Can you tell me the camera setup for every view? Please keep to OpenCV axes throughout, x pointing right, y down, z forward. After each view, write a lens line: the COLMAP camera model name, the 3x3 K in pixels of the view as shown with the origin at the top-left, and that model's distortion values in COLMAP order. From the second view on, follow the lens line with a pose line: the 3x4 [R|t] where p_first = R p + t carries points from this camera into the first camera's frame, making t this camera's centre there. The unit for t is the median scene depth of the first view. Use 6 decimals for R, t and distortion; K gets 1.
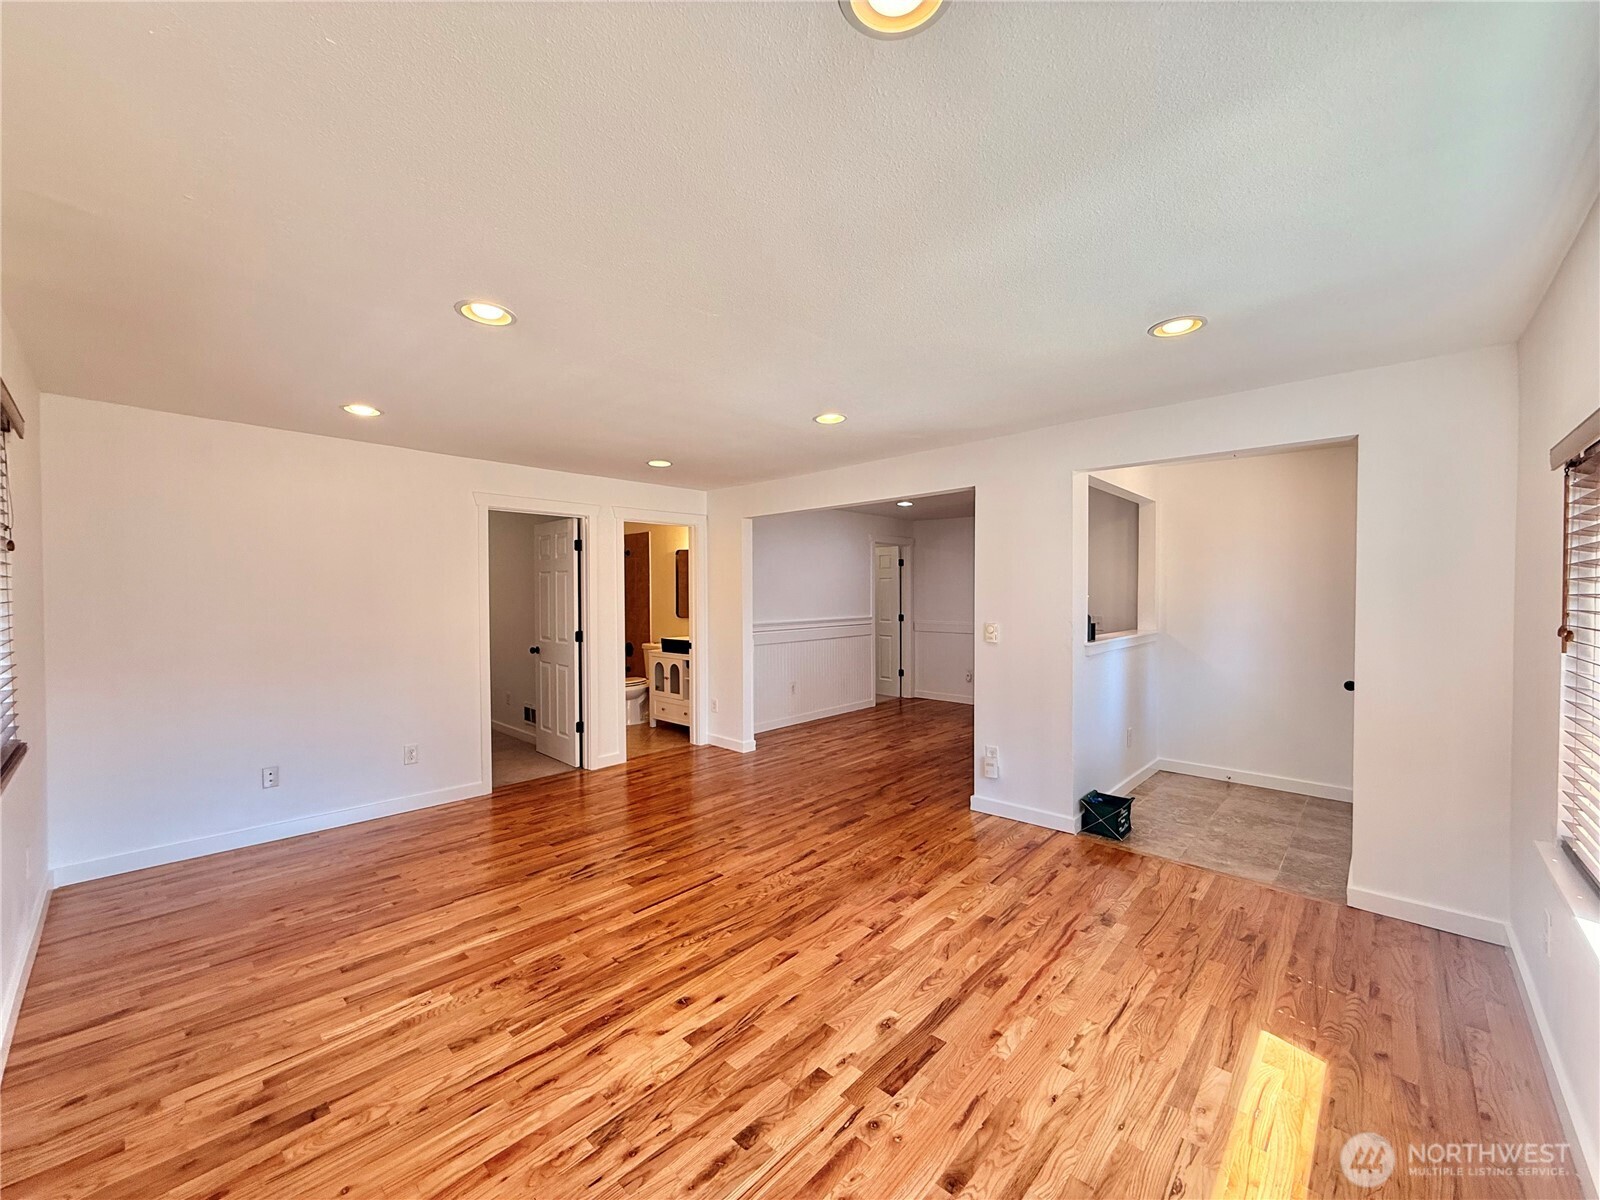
lens RADIAL K [[638.4, 0, 798.2], [0, 638.4, 598.0], [0, 0, 1]] dist [0.000788, -0.000271]
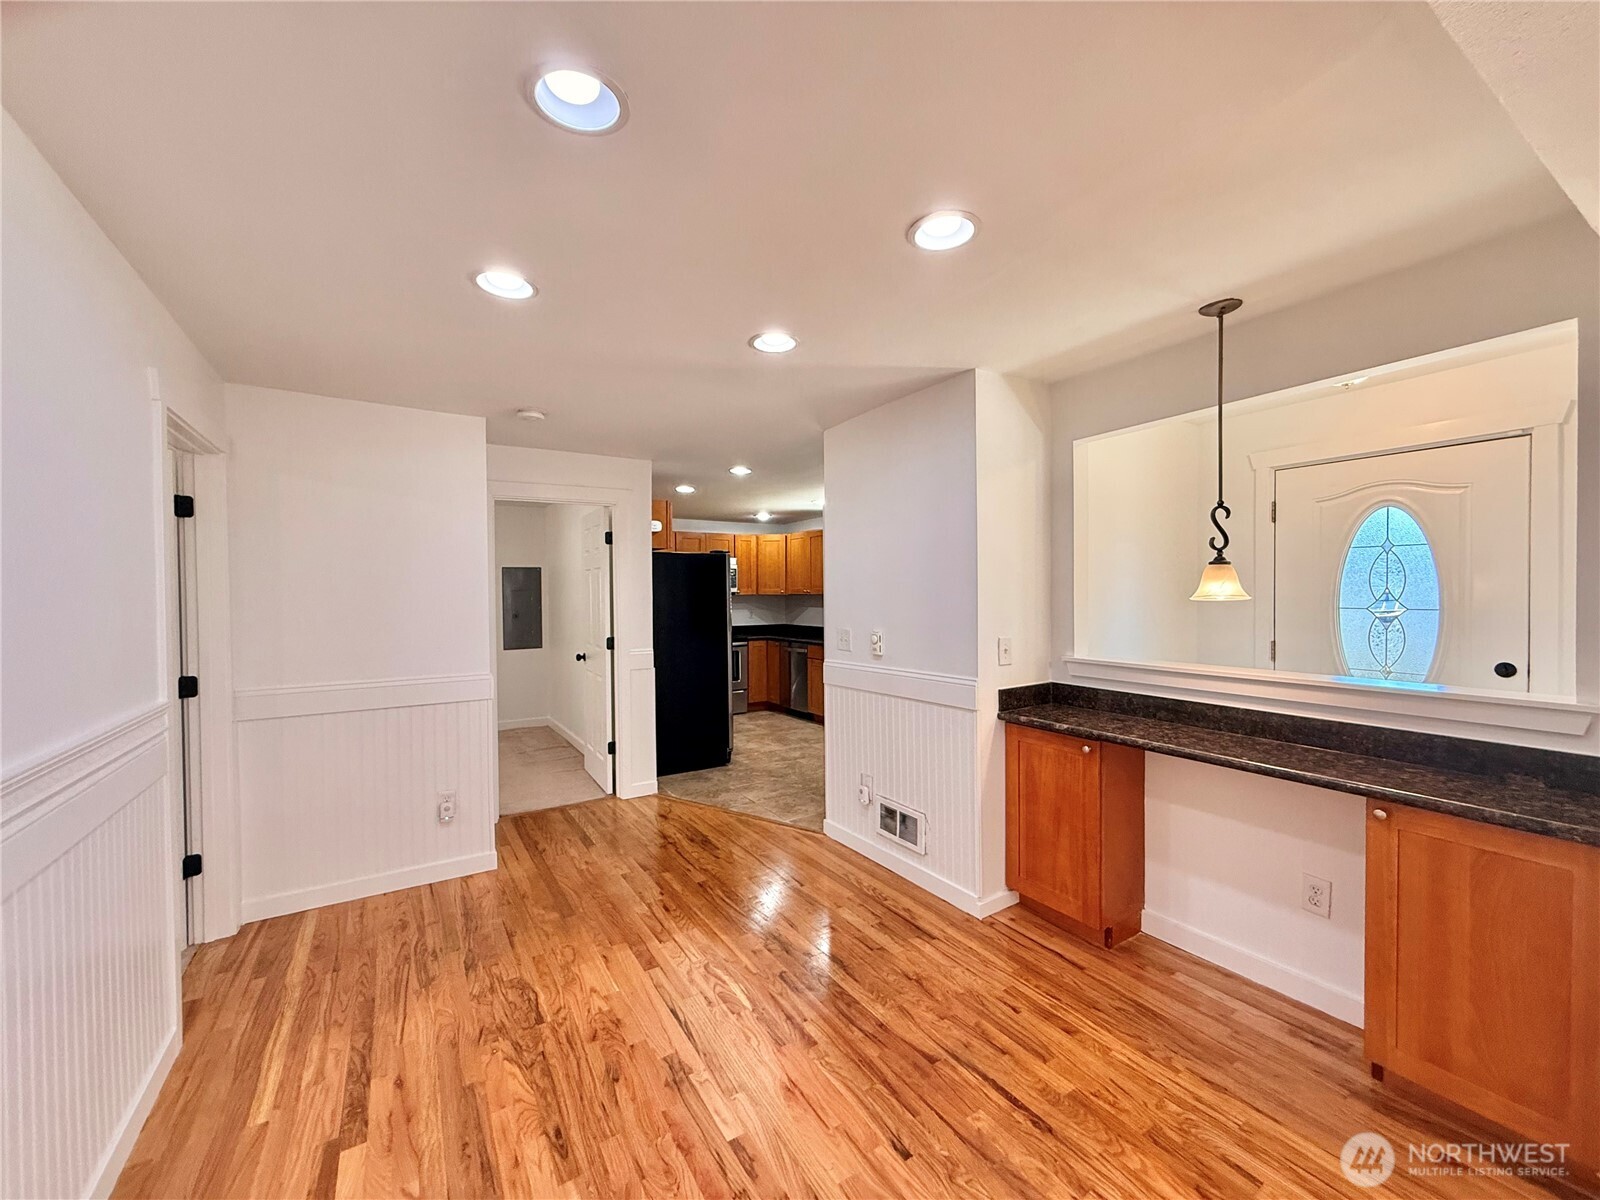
lens RADIAL K [[638.4, 0, 796.9], [0, 638.4, 600.1], [0, 0, 1]] dist [0.000788, -0.000271]
pose [[0.261476, -0.012193, 0.965133, -0.143749], [0.019731, 0.999779, 0.007286, -0.015981], [-0.965008, 0.017138, 0.261658, 1.628596]]
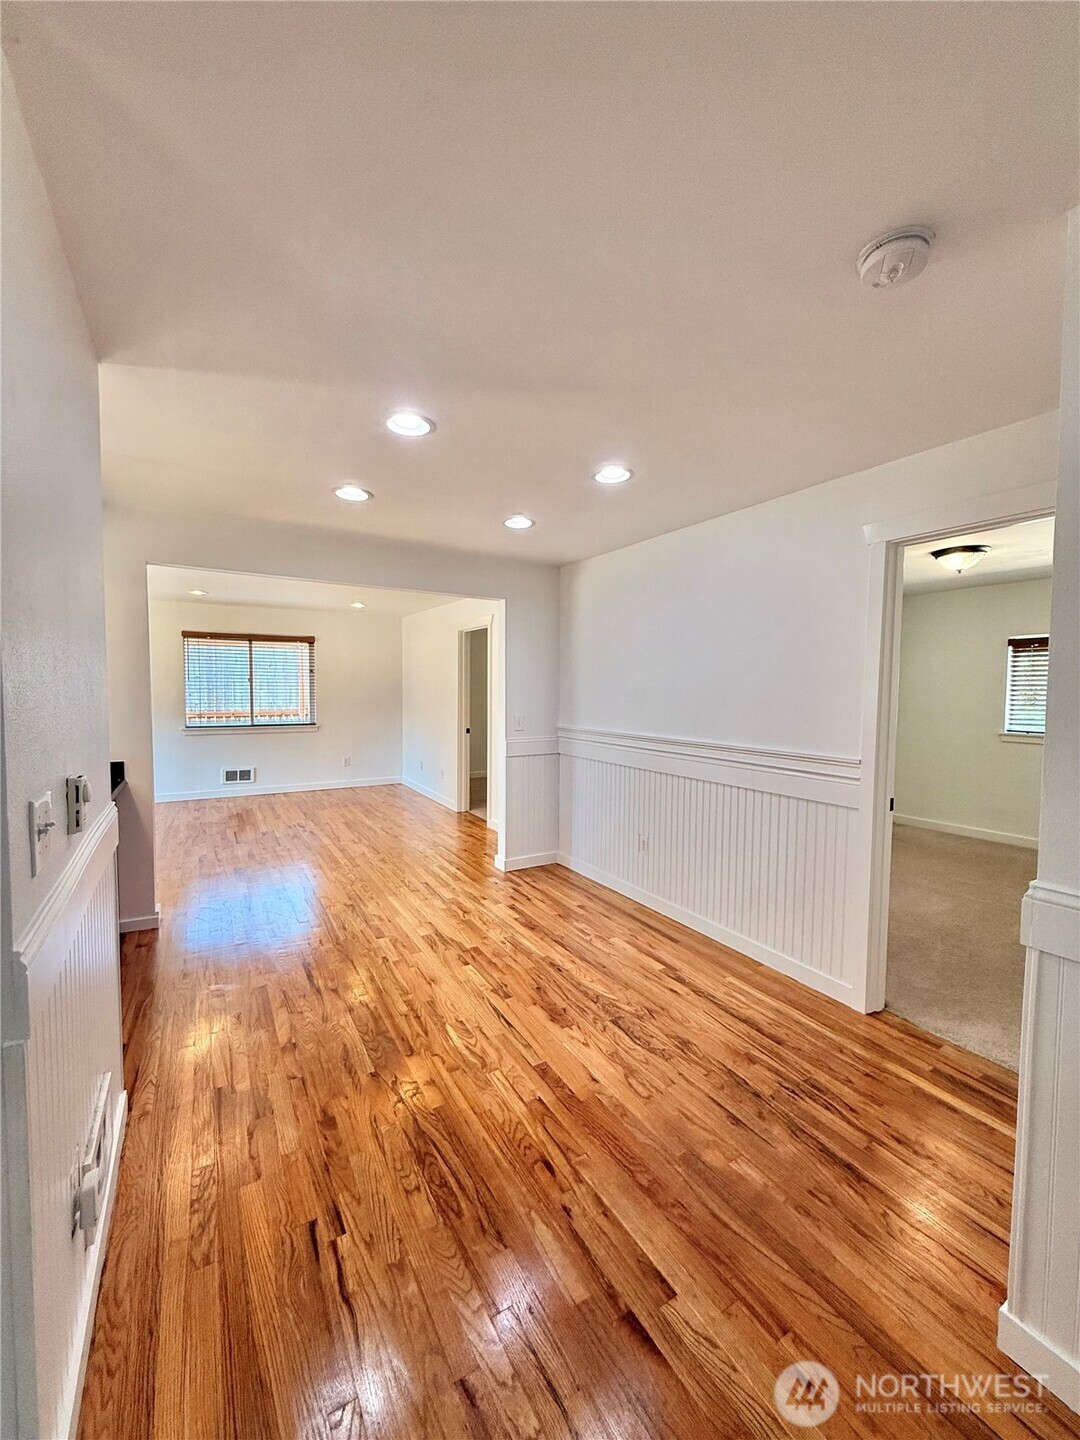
lens RADIAL K [[574.6, 0, 539.3], [0, 574.6, 720.2], [0, 0, 1]] dist [0.000788, -0.000271]
pose [[-0.284906, 0.054678, -0.956995, 1.099906], [-0.018133, 0.997886, 0.062413, -0.020373], [0.958384, 0.035135, -0.283312, 2.152031]]
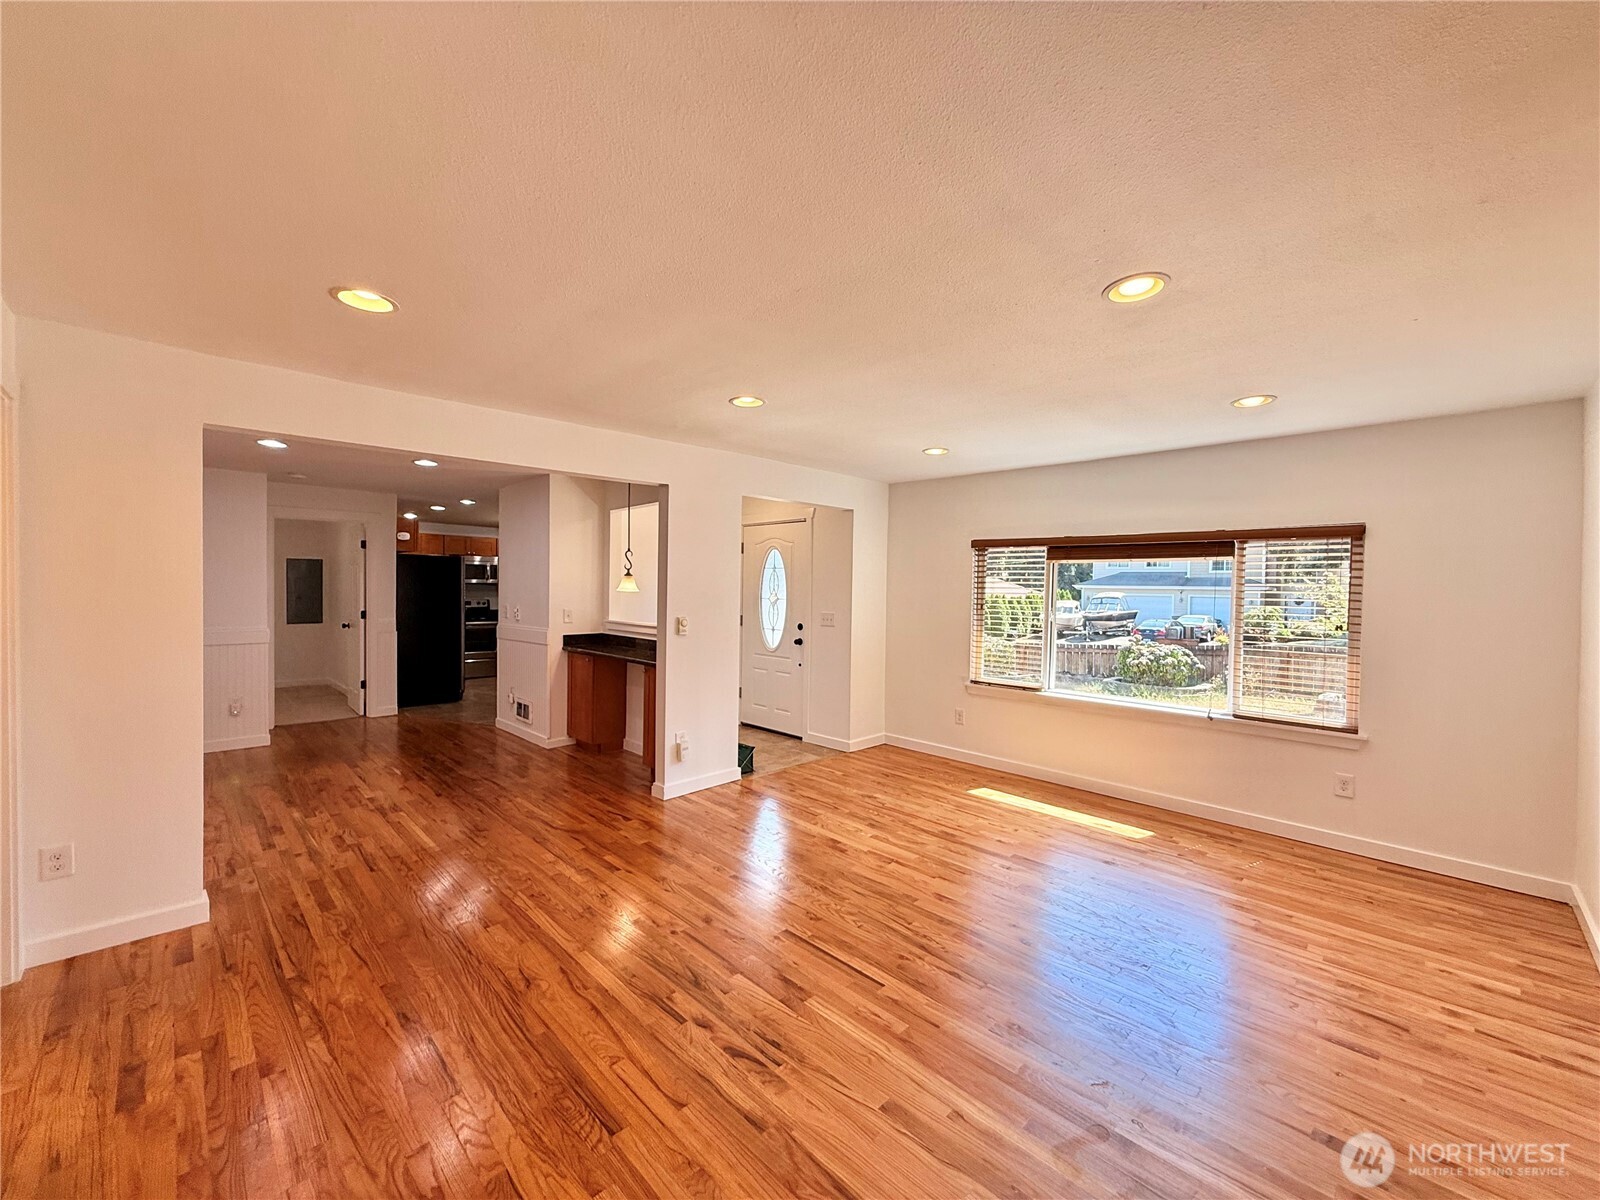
lens RADIAL K [[638.4, 0, 797.8], [0, 638.4, 599.8], [0, 0, 1]] dist [0.000788, -0.000271]
pose [[0.038705, -0.016056, 0.999122, -0.905588], [-0.004463, 0.999858, 0.016240, -0.008935], [-0.999241, -0.005087, 0.038628, 0.918437]]
